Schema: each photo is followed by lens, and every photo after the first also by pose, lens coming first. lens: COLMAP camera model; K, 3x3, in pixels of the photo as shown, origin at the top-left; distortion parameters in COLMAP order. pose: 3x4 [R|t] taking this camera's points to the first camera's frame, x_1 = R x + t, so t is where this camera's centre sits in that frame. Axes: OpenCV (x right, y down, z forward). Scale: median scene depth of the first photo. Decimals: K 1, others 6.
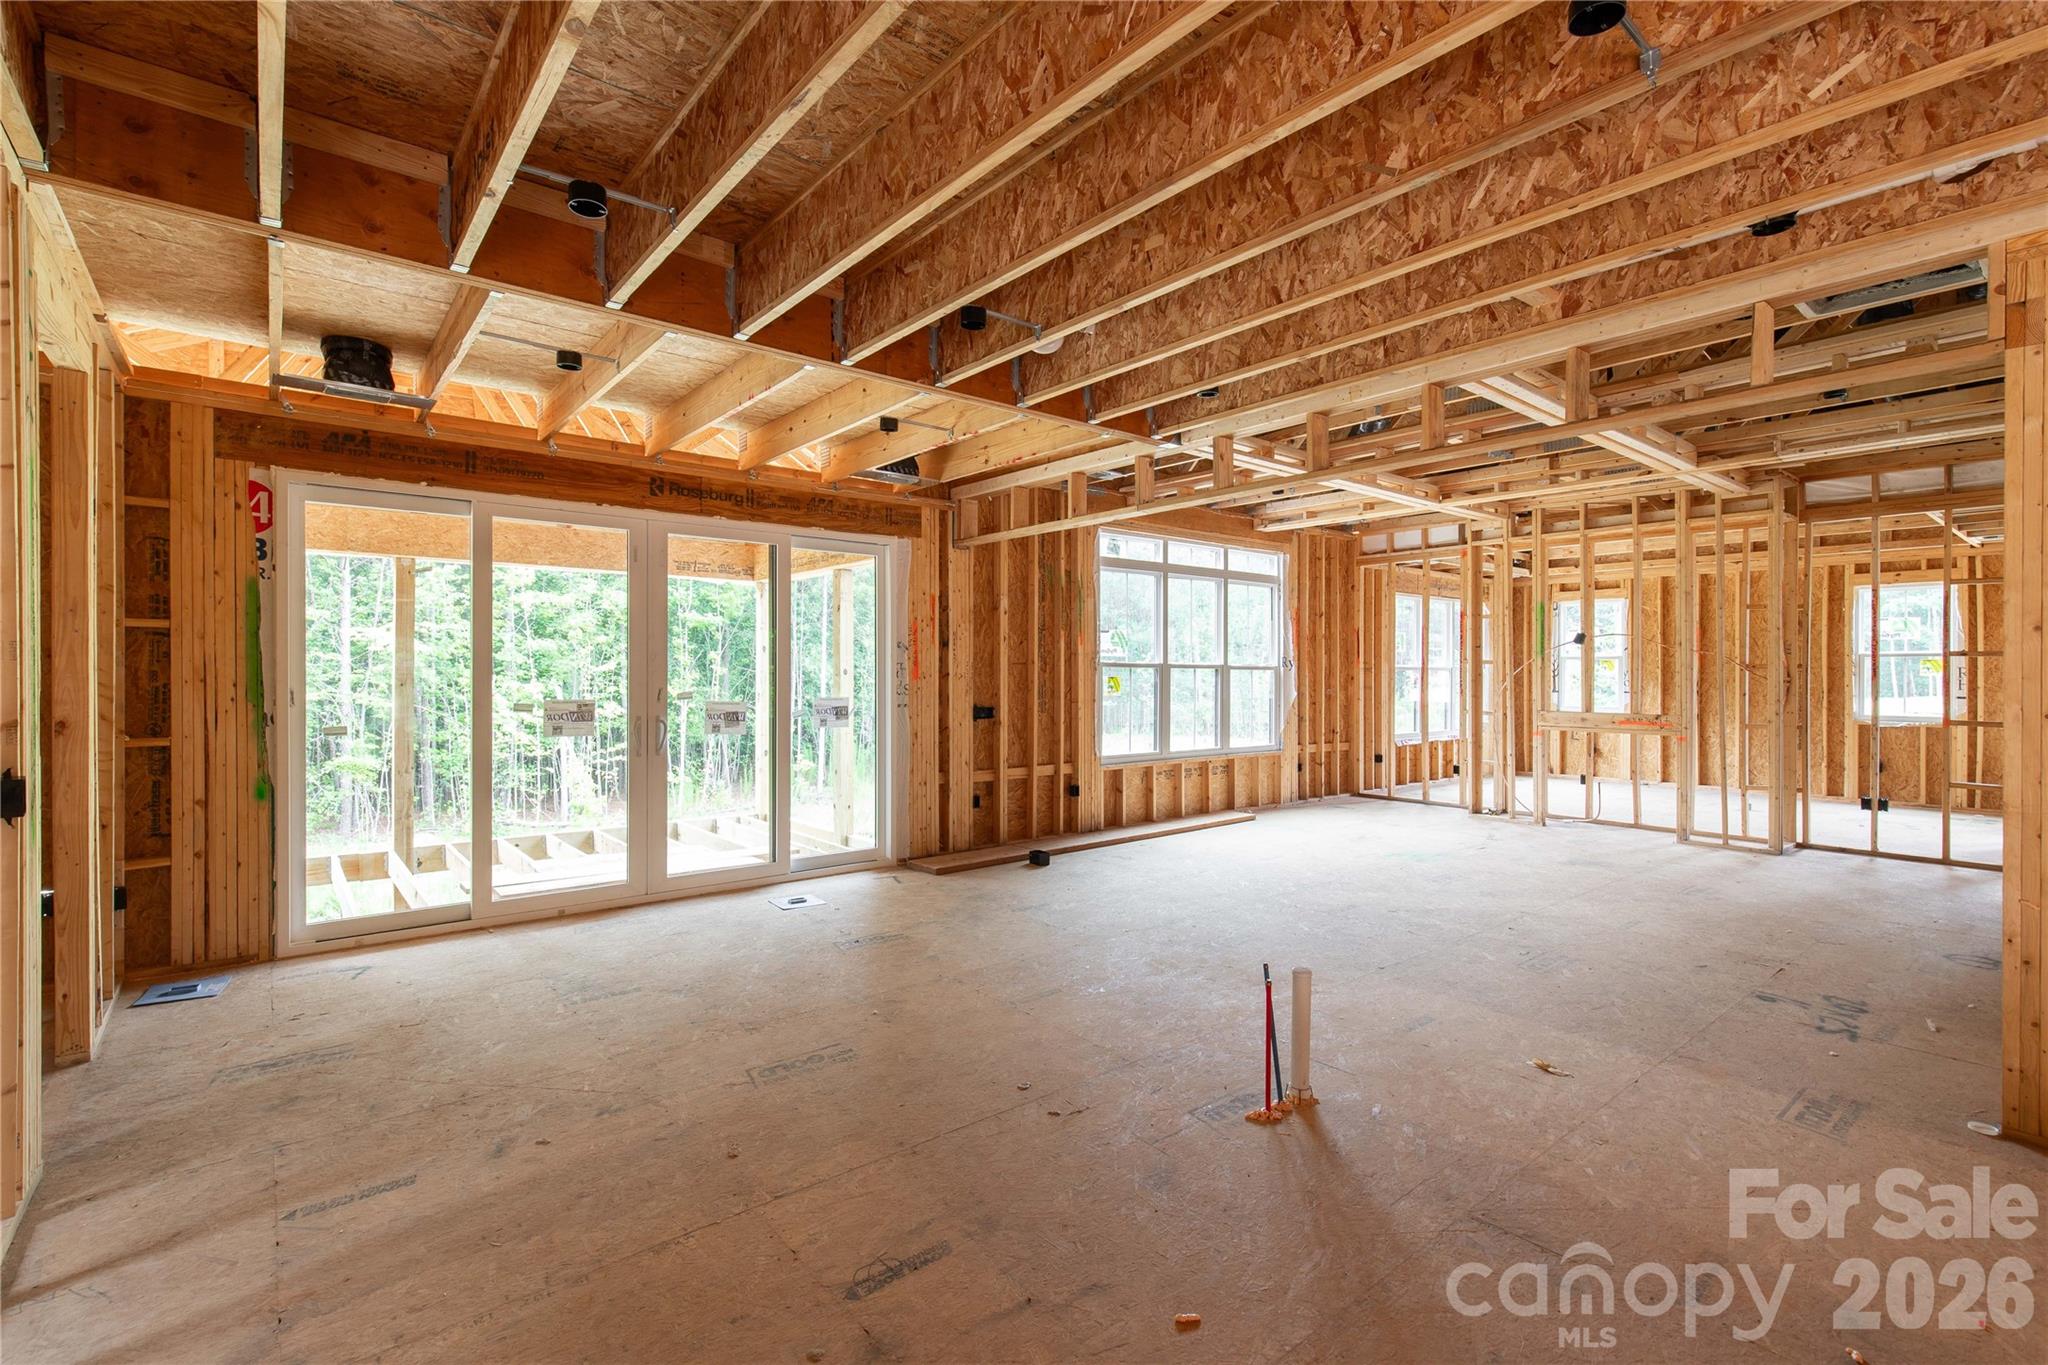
lens RADIAL K [[911.7, 0, 1024.0], [0, 911.7, 682.5], [0, 0, 1]] dist [0.002389, 0.000108]
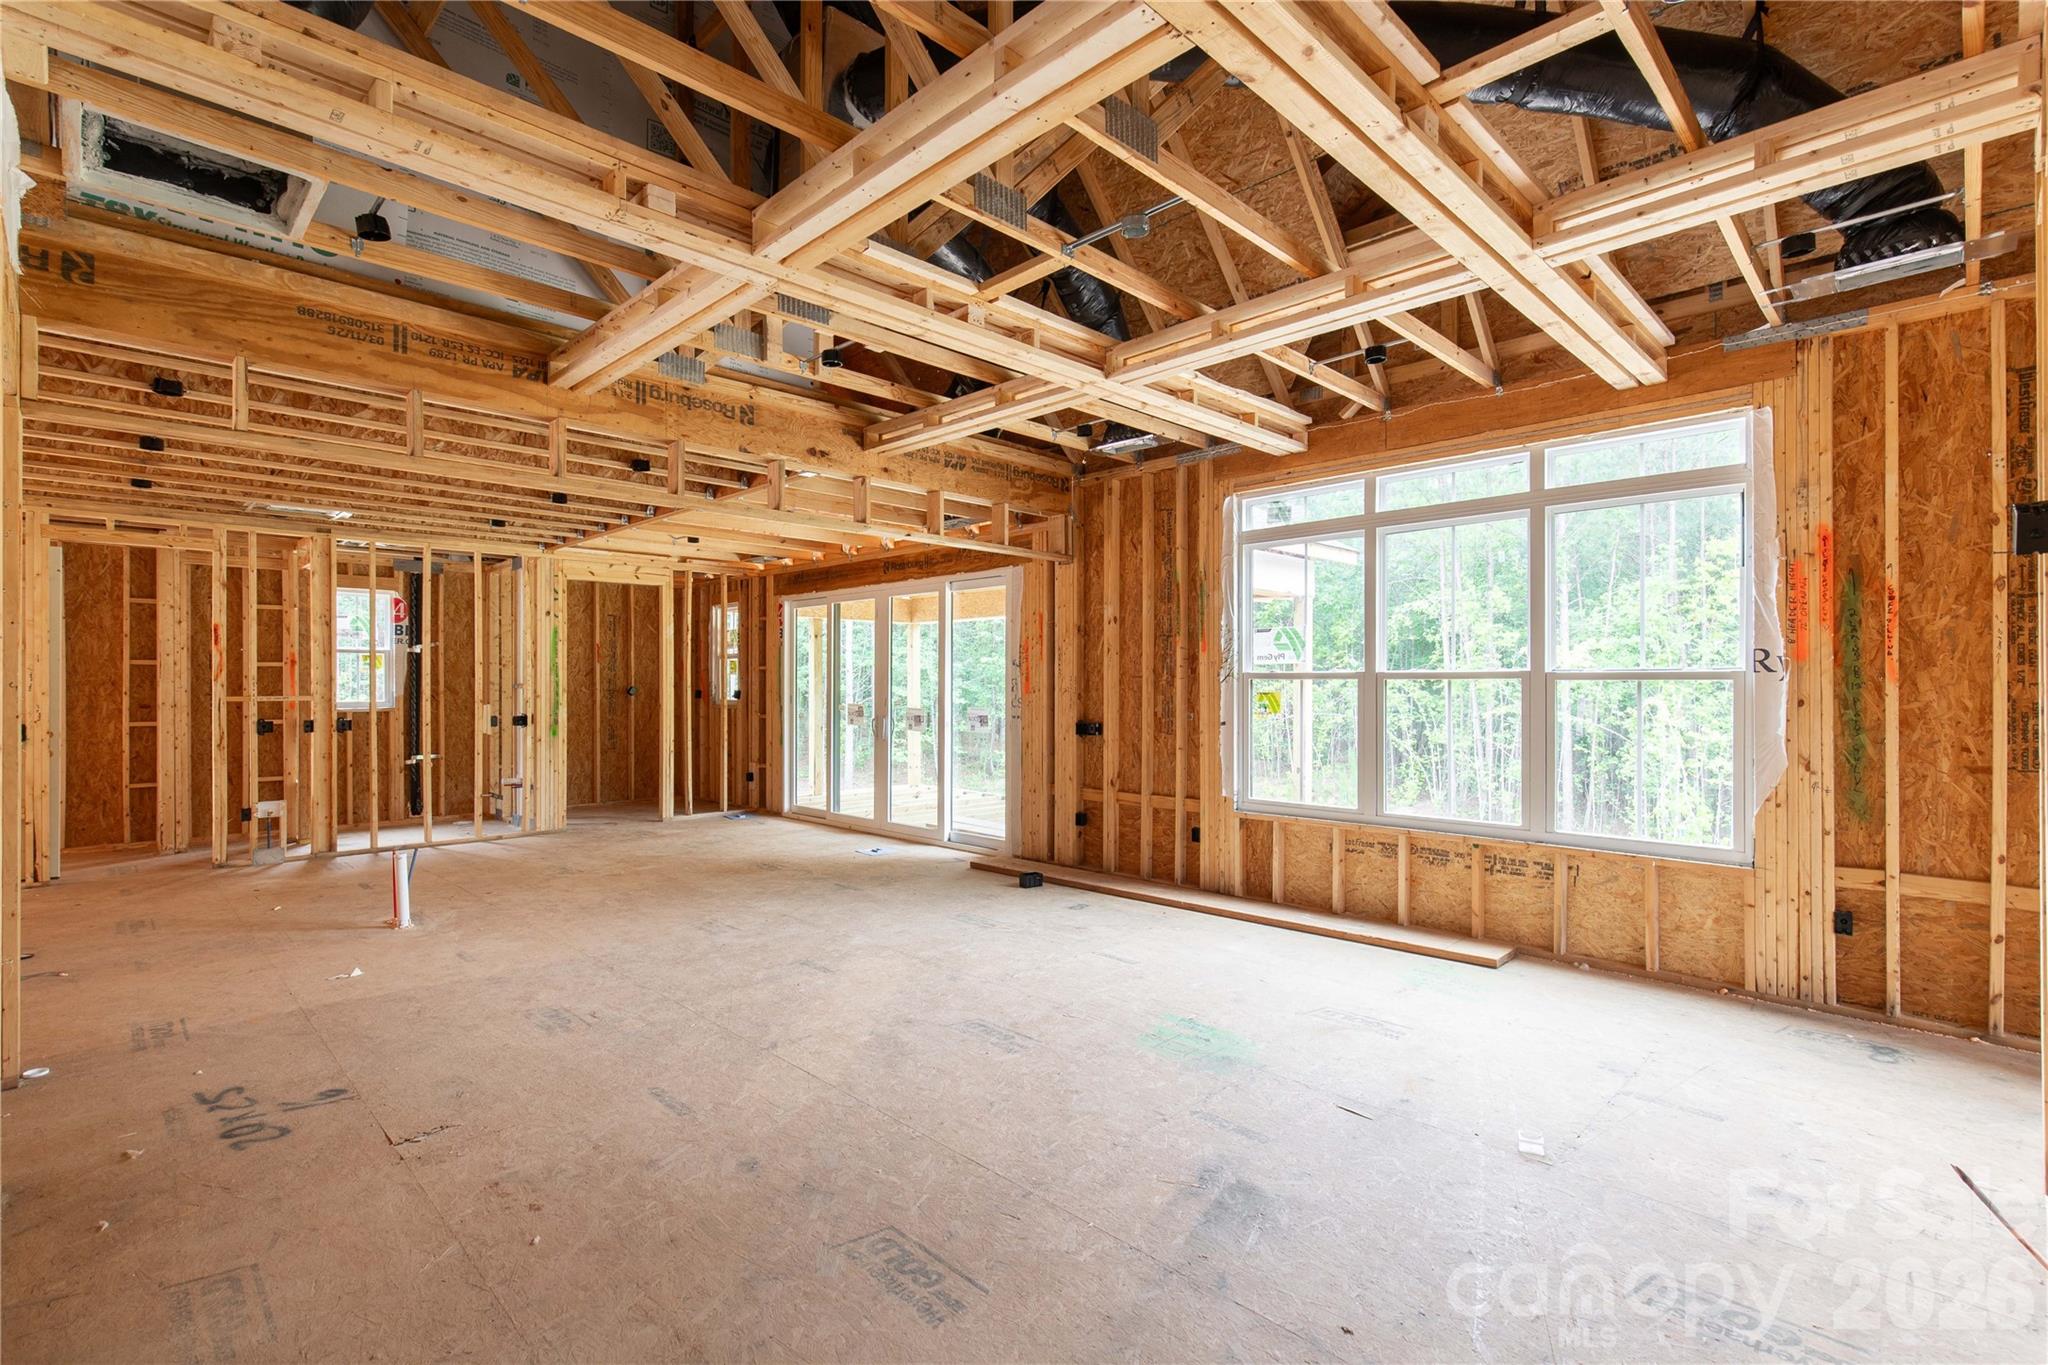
lens RADIAL K [[938.0, 0, 1024.0], [0, 938.0, 682.5], [0, 0, 1]] dist [0.010613, -0.000225]
pose [[0.101267, -0.007472, -0.994831, 0.932891], [-0.009548, 0.999918, -0.008482, -0.006555], [0.994813, 0.010357, 0.101187, 0.831151]]
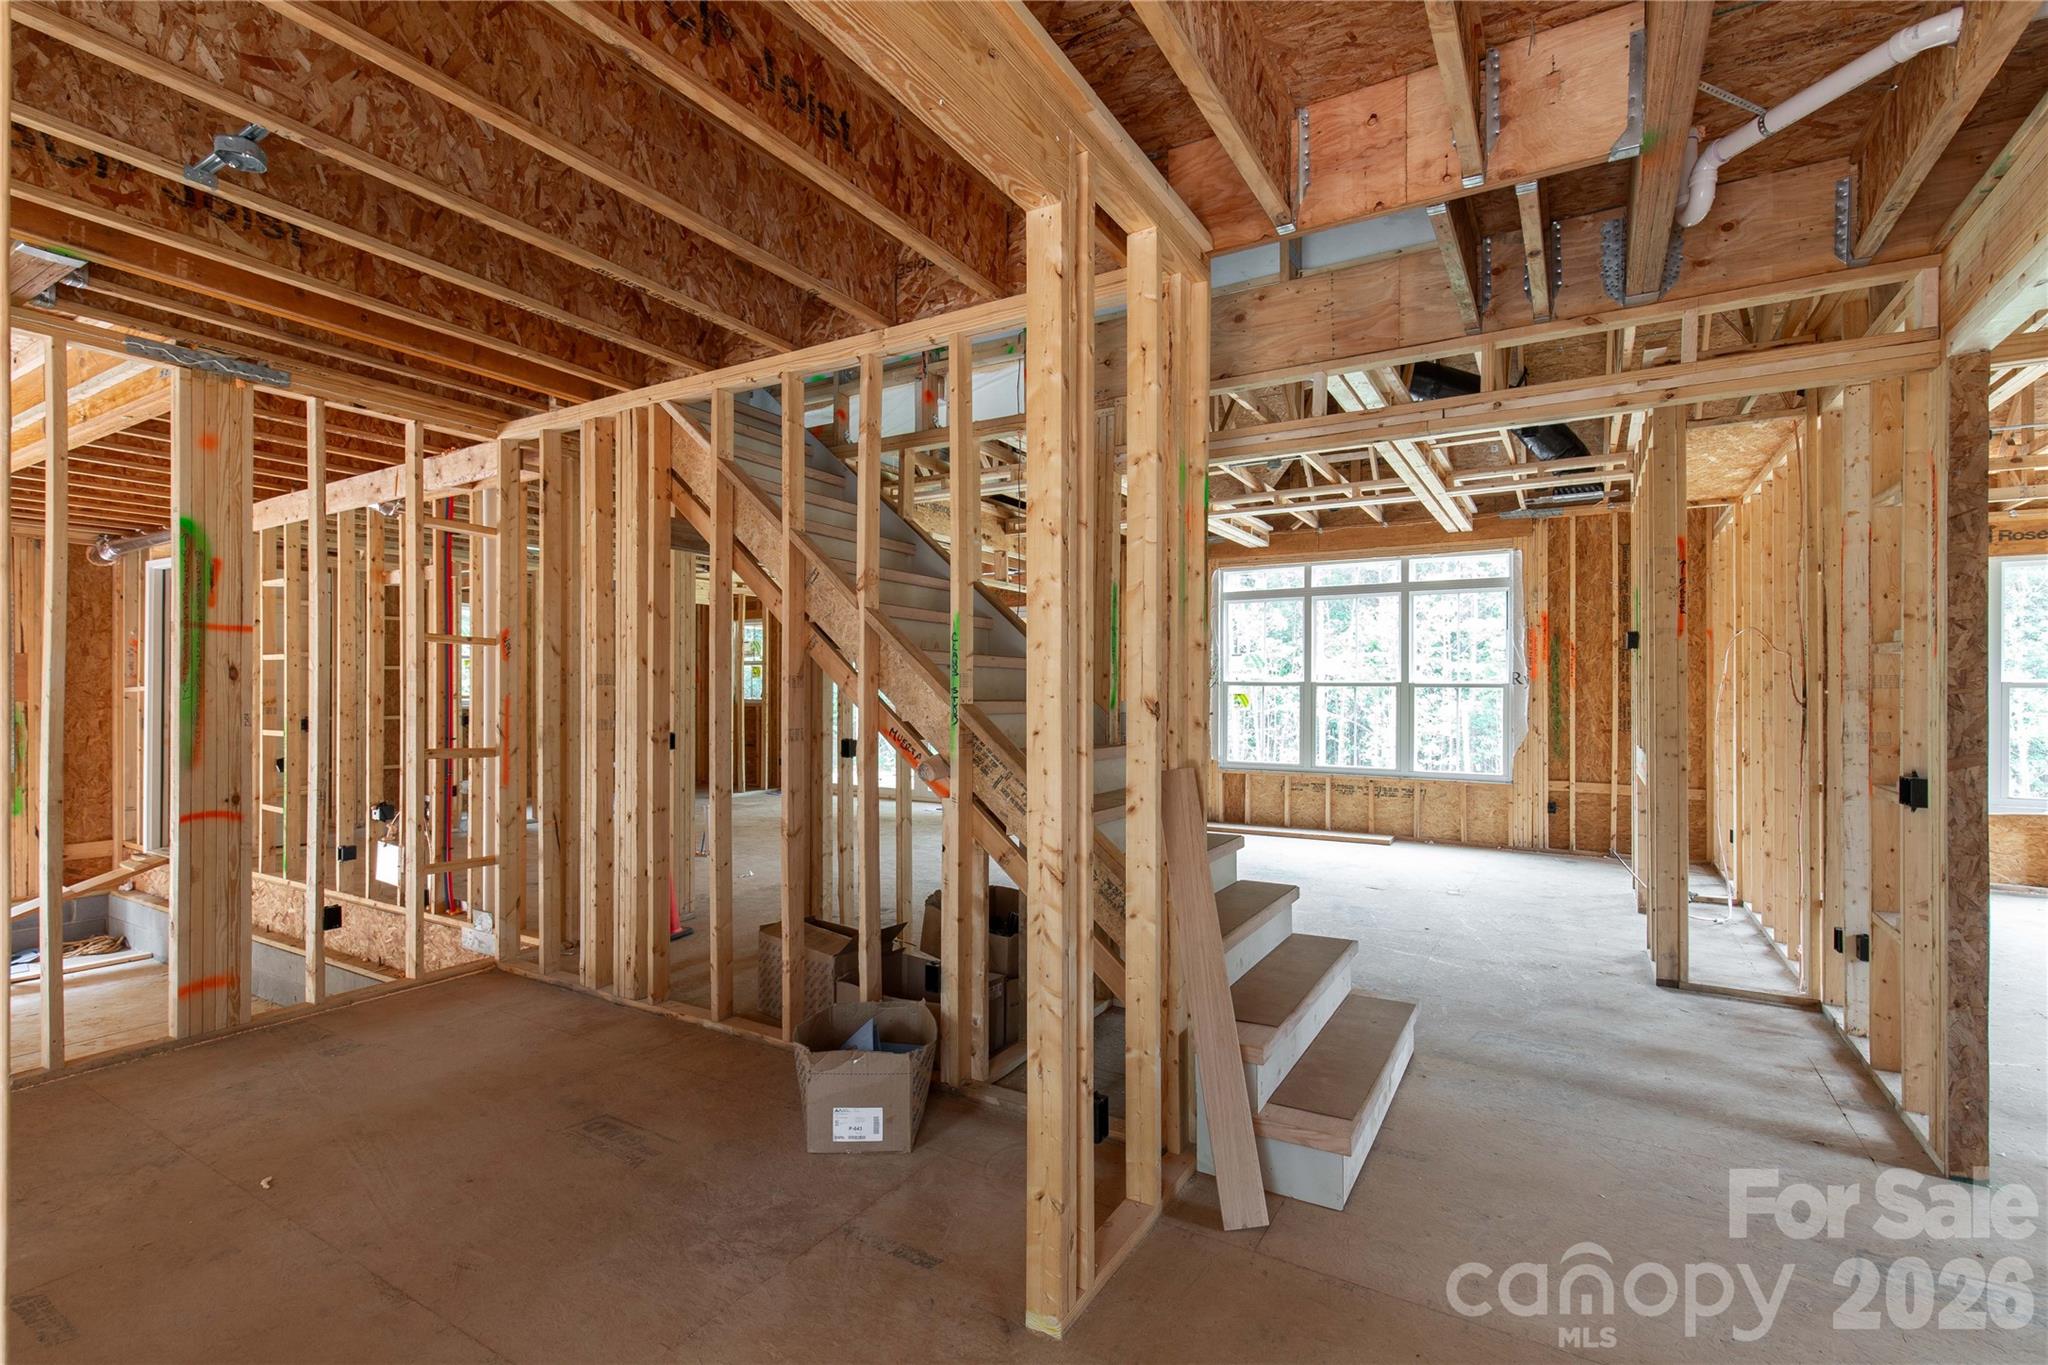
lens RADIAL K [[911.7, 0, 1024.0], [0, 911.7, 682.5], [0, 0, 1]] dist [0.002389, 0.000108]
pose [[0.332870, -0.007728, -0.942941, 1.254179], [-0.012701, 0.999839, -0.012678, -0.002500], [0.942887, 0.016196, 0.332718, 0.398012]]
